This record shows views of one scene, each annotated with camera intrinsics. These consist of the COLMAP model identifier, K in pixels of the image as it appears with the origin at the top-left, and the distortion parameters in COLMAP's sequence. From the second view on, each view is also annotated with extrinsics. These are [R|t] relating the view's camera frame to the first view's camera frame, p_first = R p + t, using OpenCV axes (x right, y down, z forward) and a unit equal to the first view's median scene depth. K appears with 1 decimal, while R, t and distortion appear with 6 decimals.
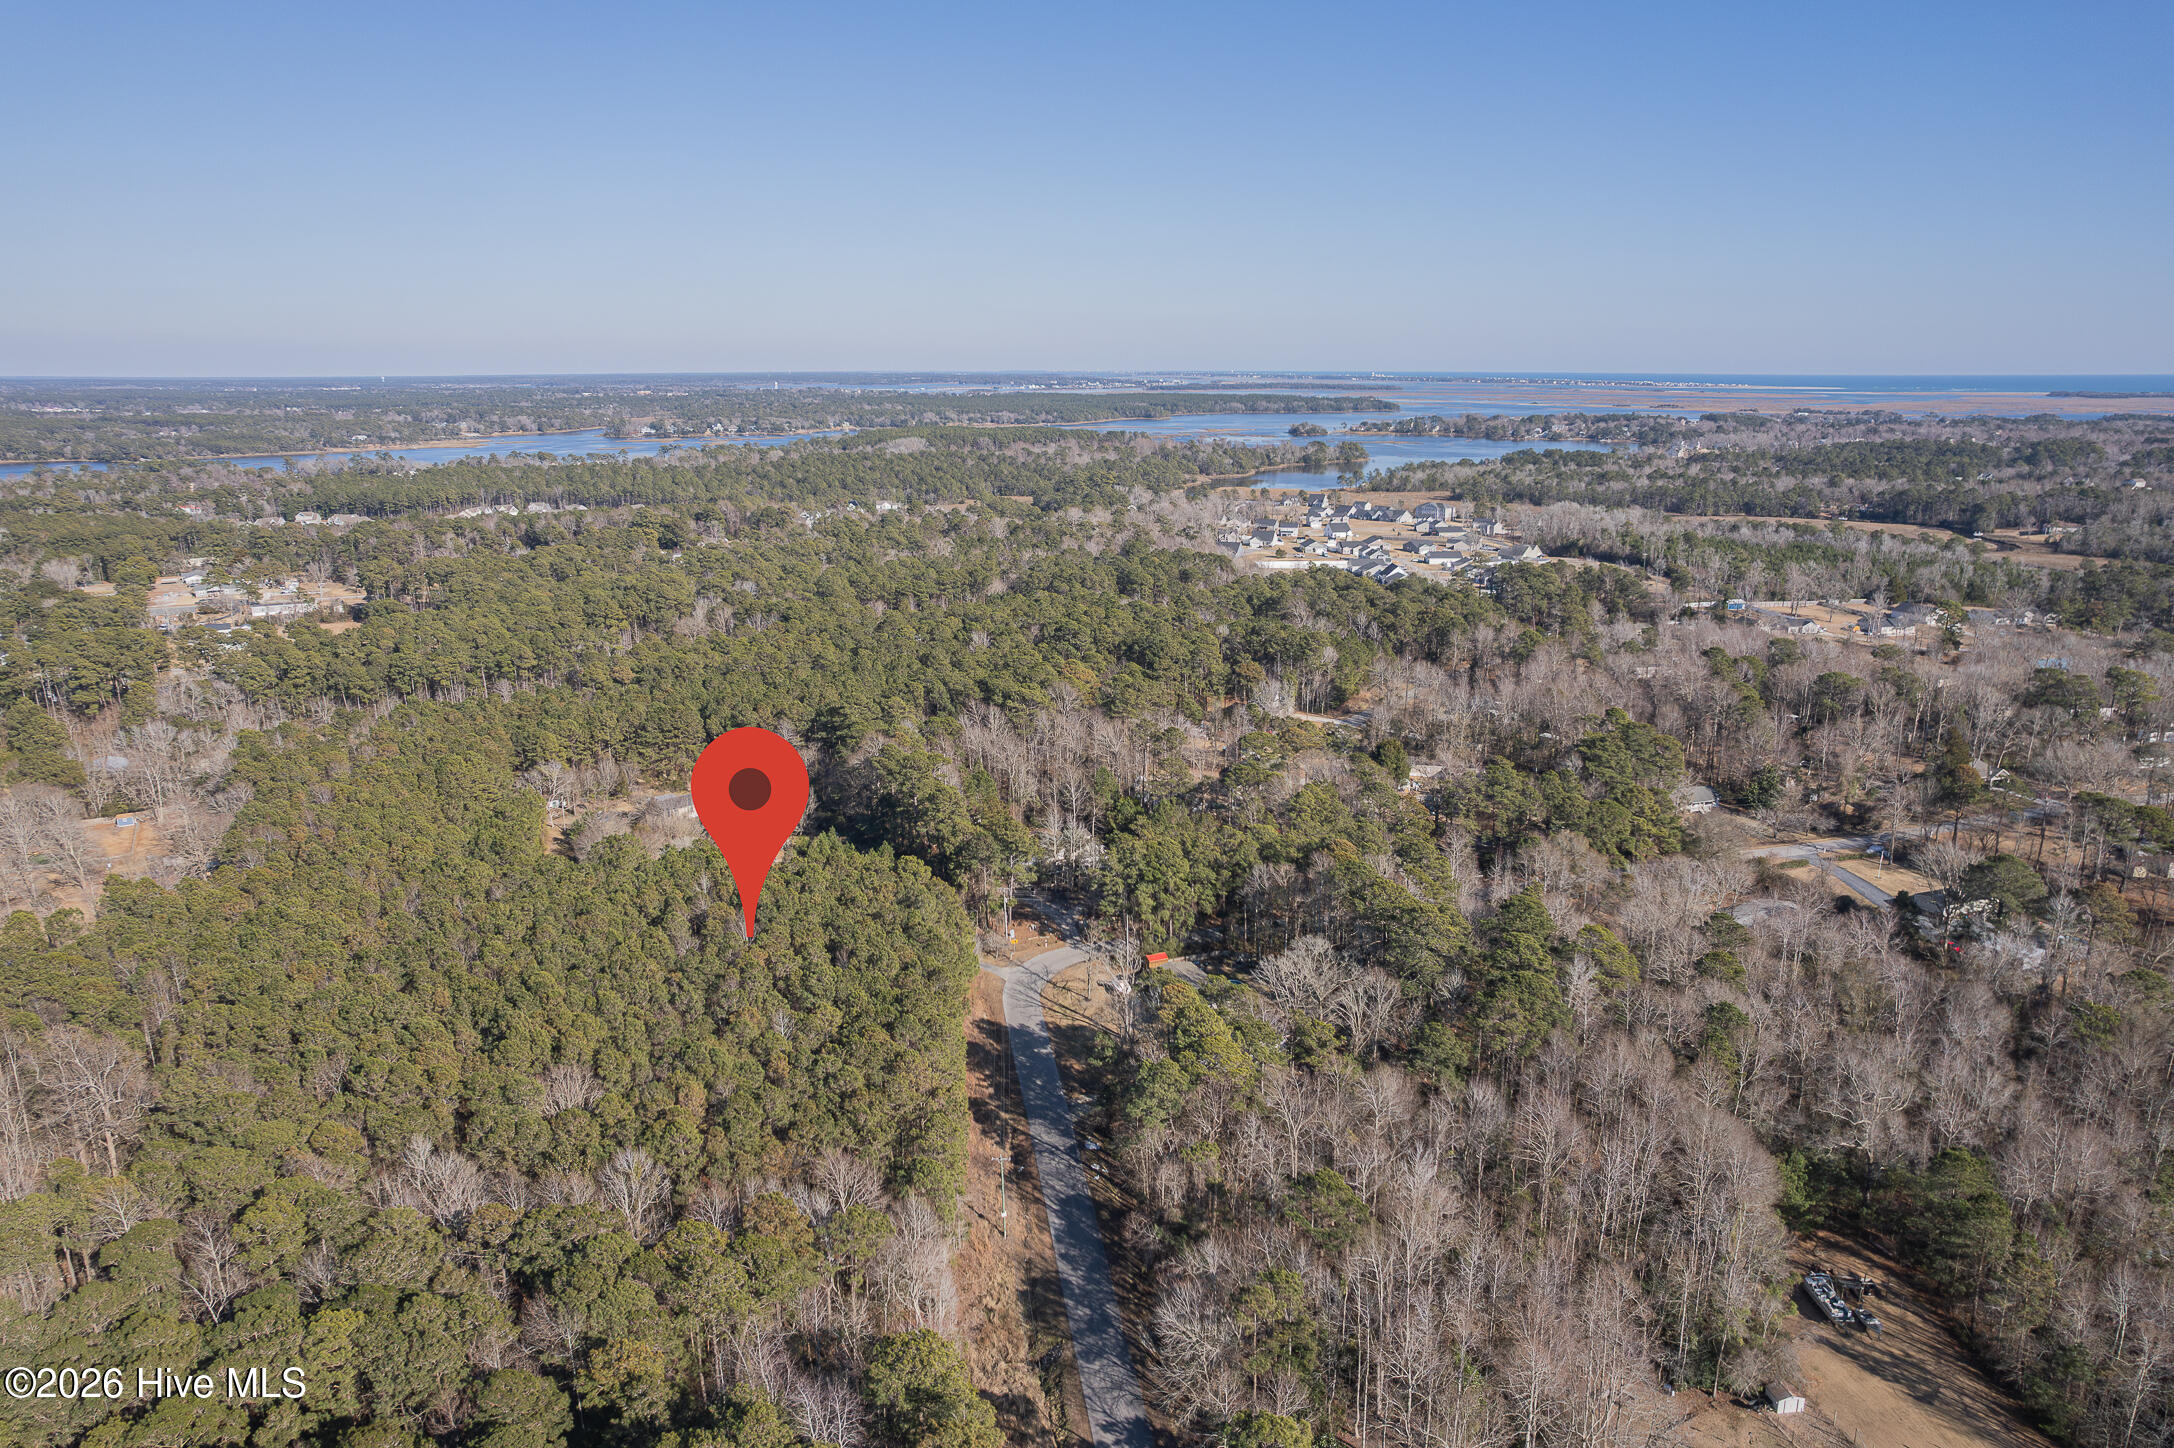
lens RADIAL K [[1371.0, 0, 1074.6], [0, 1371.0, 725.4], [0, 0, 1]] dist [-0.072602, 0.076922]
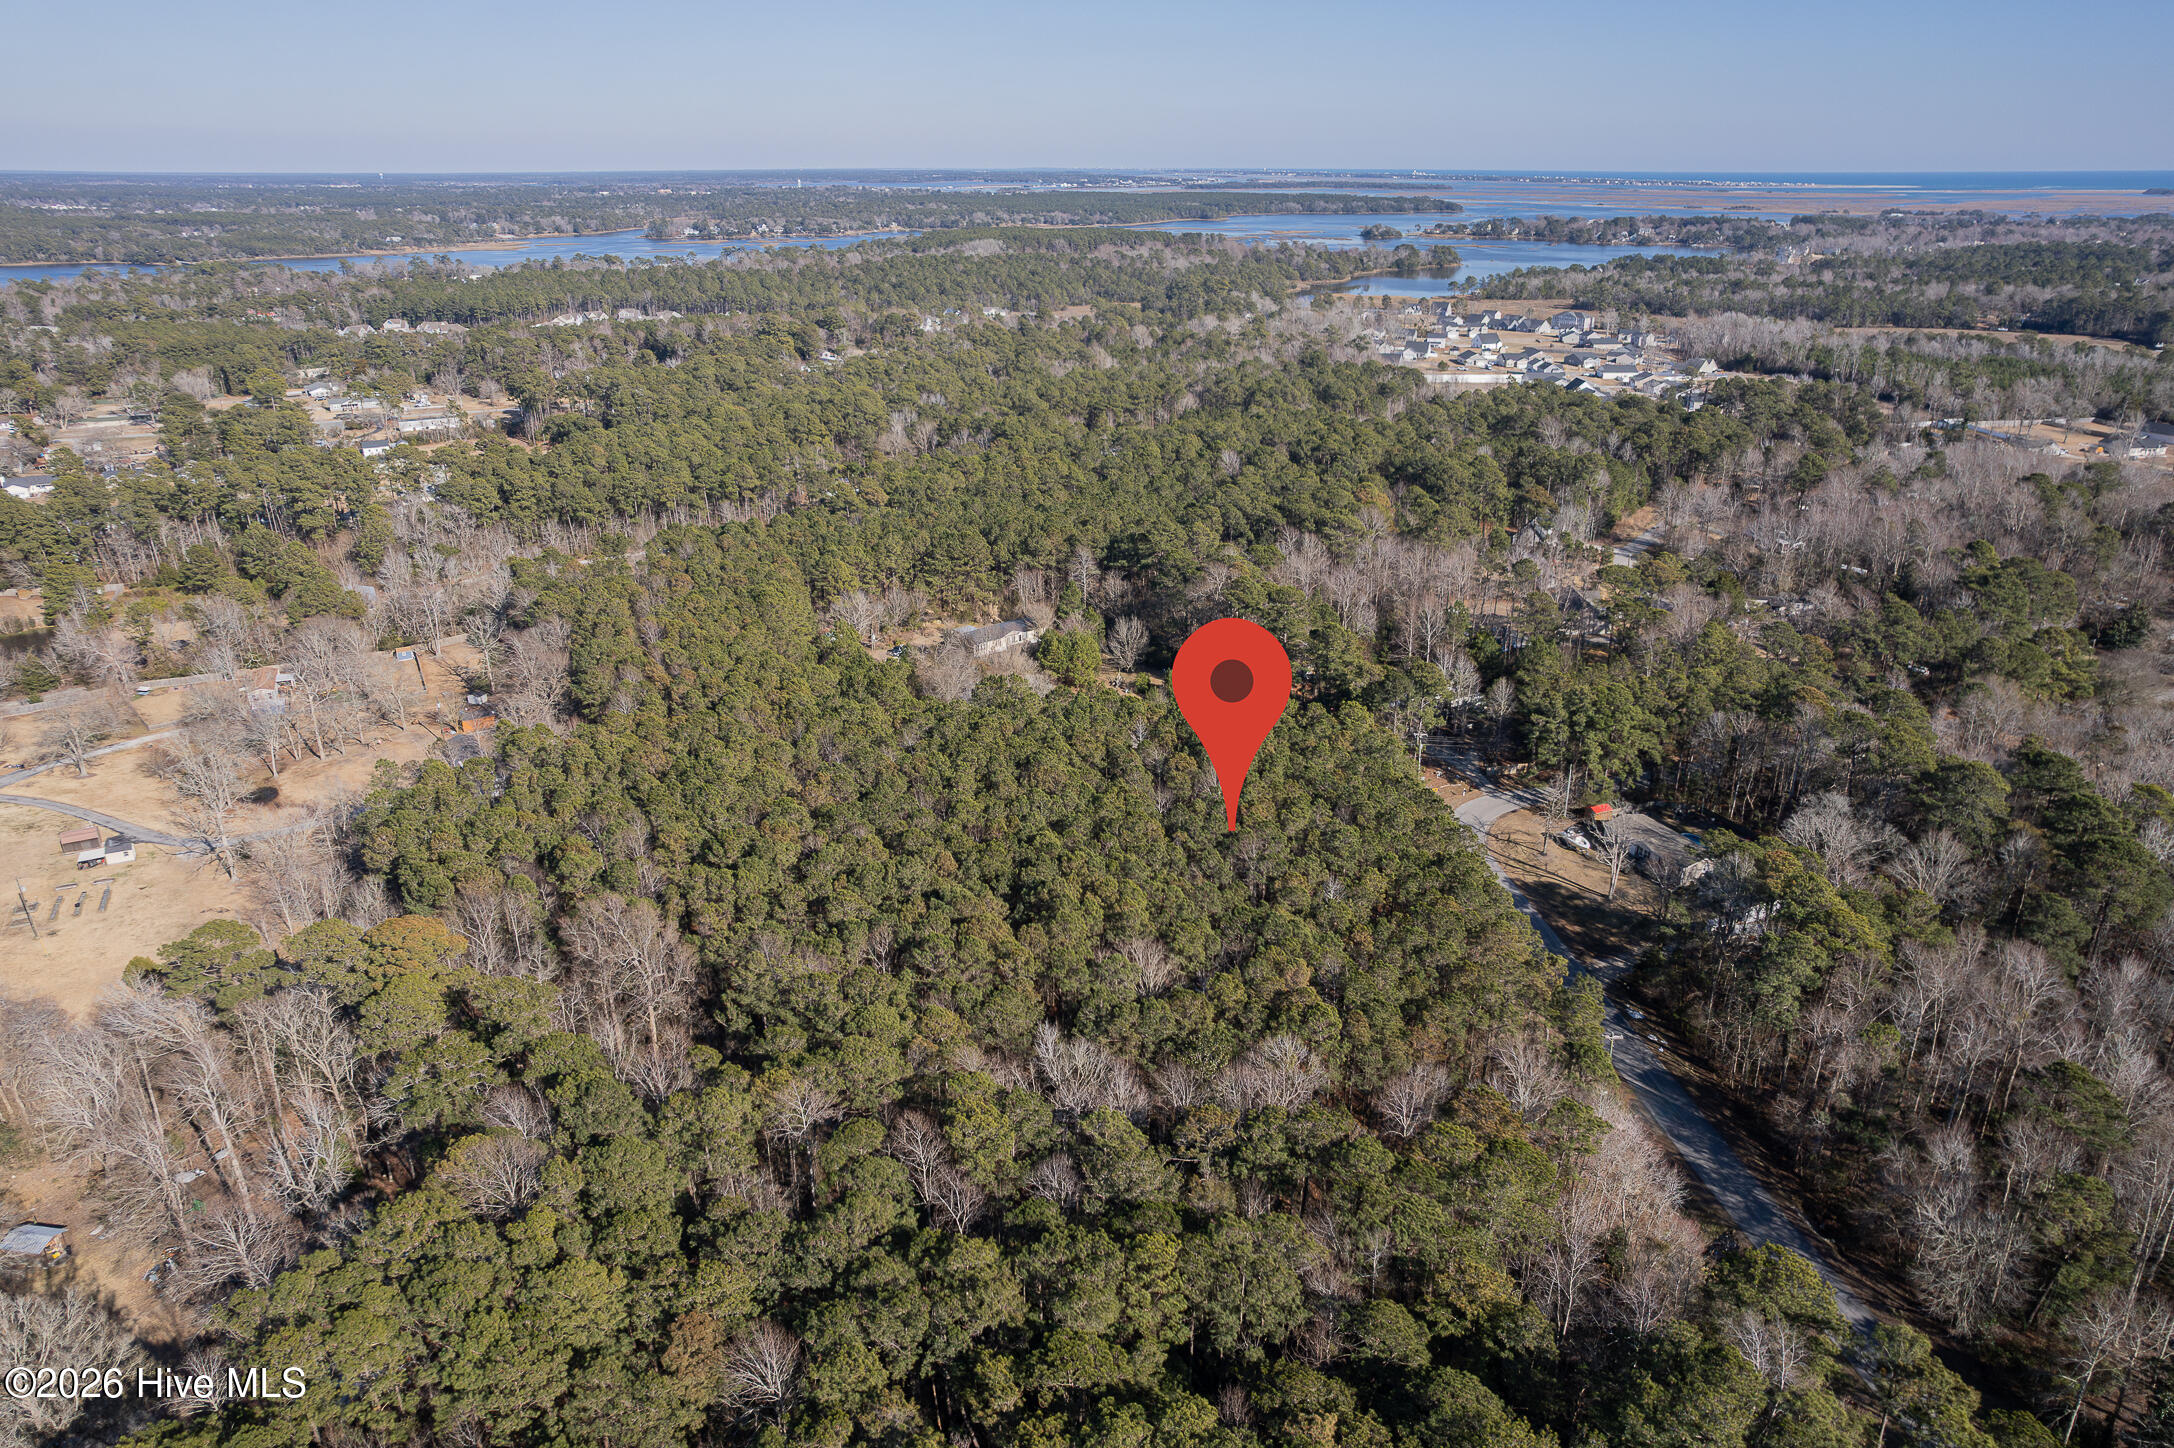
lens RADIAL K [[1371.0, 0, 1093.9], [0, 1371.0, 734.5], [0, 0, 1]] dist [-0.072602, 0.076922]
pose [[0.999959, 0.004481, -0.007894, -0.149615], [-0.003324, 0.990019, 0.140898, -0.006771], [0.008447, -0.140866, 0.989993, 0.036952]]
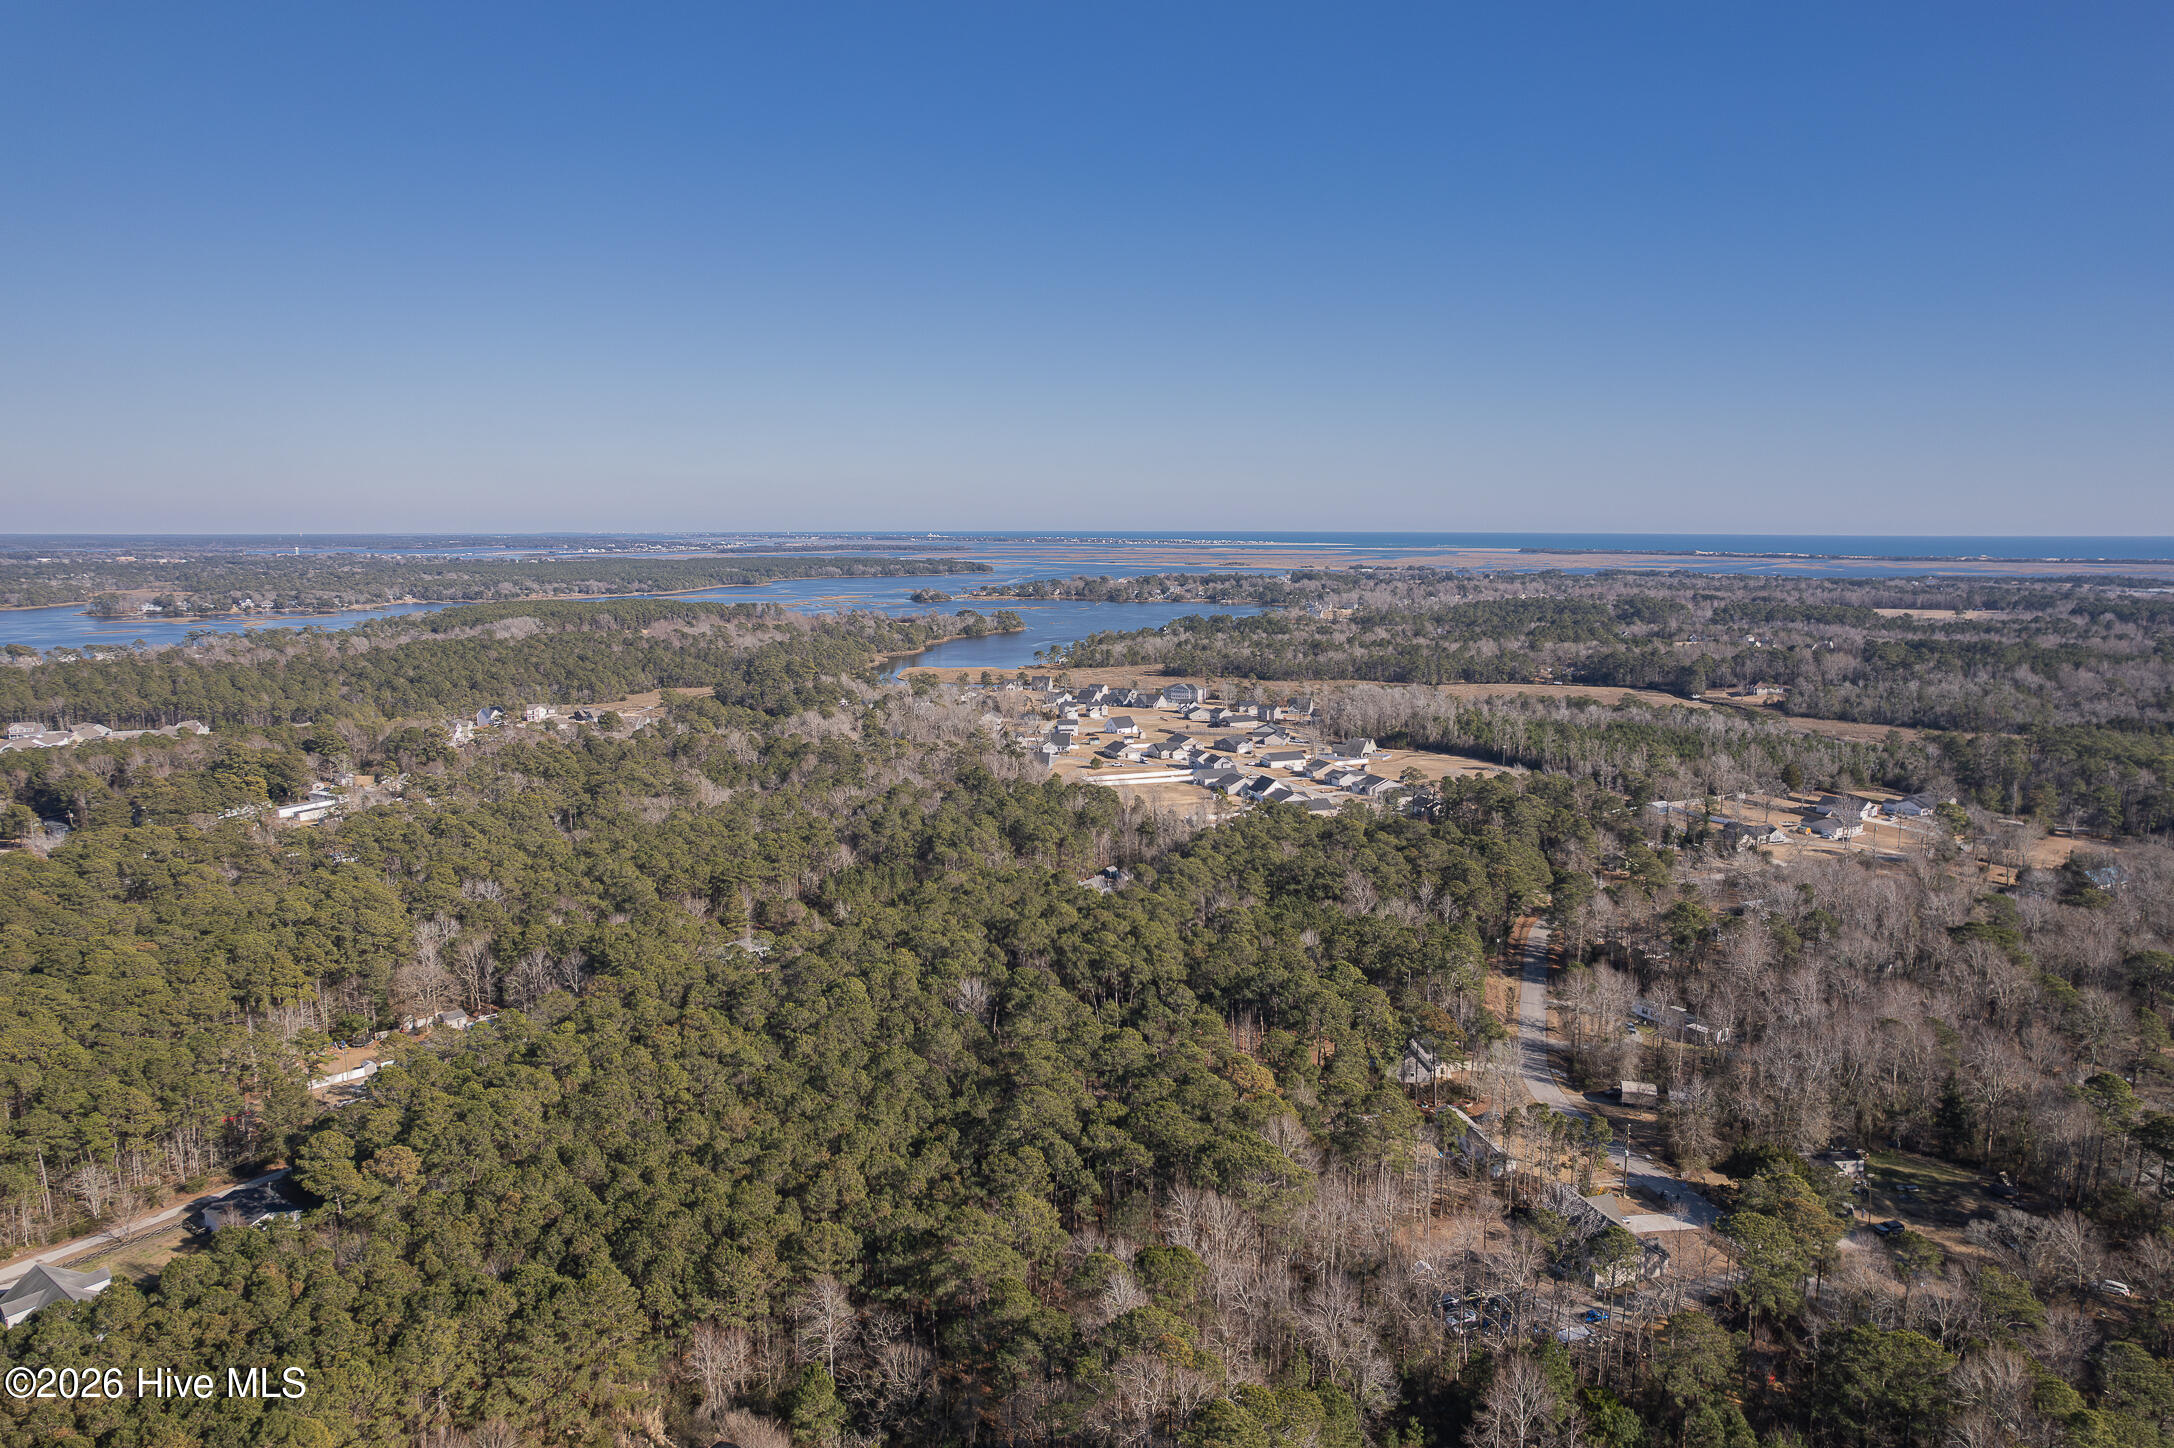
lens RADIAL K [[1371.0, 0, 1095.2], [0, 1371.0, 726.5], [0, 0, 1]] dist [-0.072602, 0.076922]
pose [[0.948270, -0.044269, 0.314365, -0.201667], [0.079672, 0.991724, -0.100674, -0.111891], [-0.307307, 0.120512, 0.943949, 0.356961]]
